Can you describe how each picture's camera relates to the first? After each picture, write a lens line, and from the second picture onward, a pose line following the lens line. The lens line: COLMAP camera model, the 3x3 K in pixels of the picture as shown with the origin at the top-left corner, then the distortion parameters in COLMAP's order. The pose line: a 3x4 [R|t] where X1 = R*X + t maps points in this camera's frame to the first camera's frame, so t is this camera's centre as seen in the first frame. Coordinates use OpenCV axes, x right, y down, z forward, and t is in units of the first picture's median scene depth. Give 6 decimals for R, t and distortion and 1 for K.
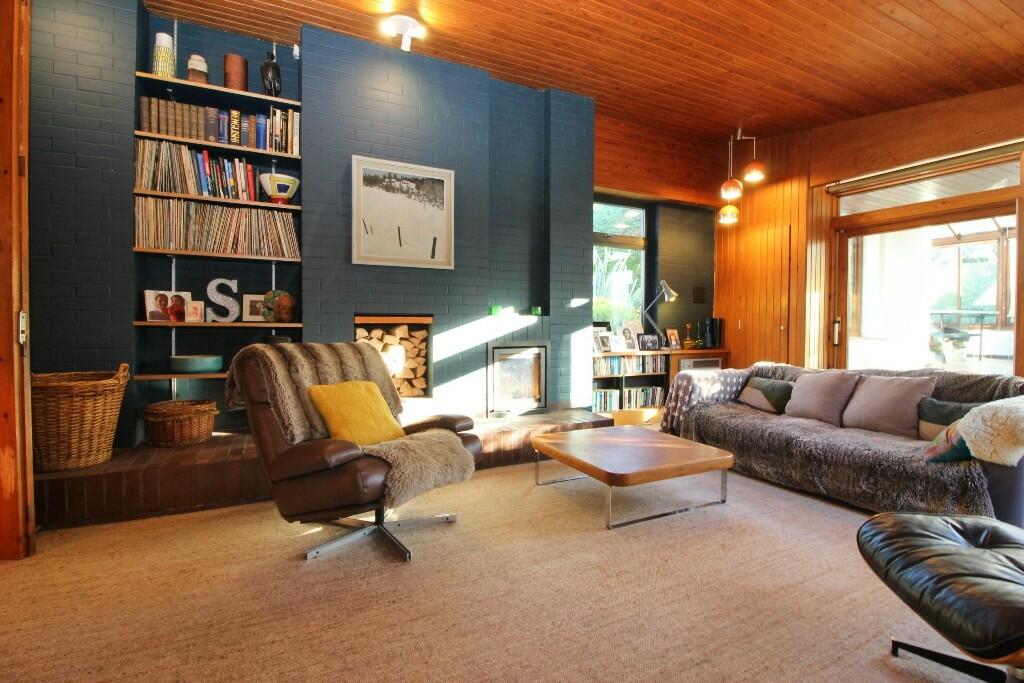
lens RADIAL K [[478.6, 0, 510.1], [0, 478.6, 332.3], [0, 0, 1]] dist [-0.014525, -0.000204]
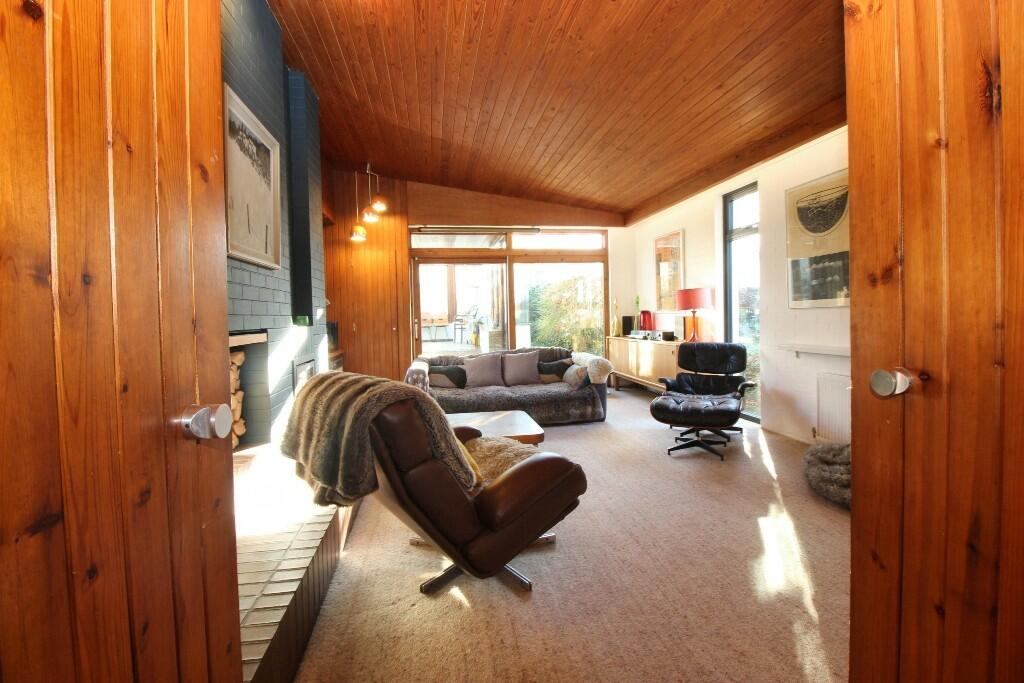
lens RADIAL K [[476.5, 0, 511.1], [0, 476.5, 324.9], [0, 0, 1]] dist [-0.013720, -0.000498]
pose [[0.296944, -0.033418, 0.954310, -0.734556], [0.045678, 0.998740, 0.020761, -0.041126], [-0.953802, 0.037426, 0.298096, 0.405801]]
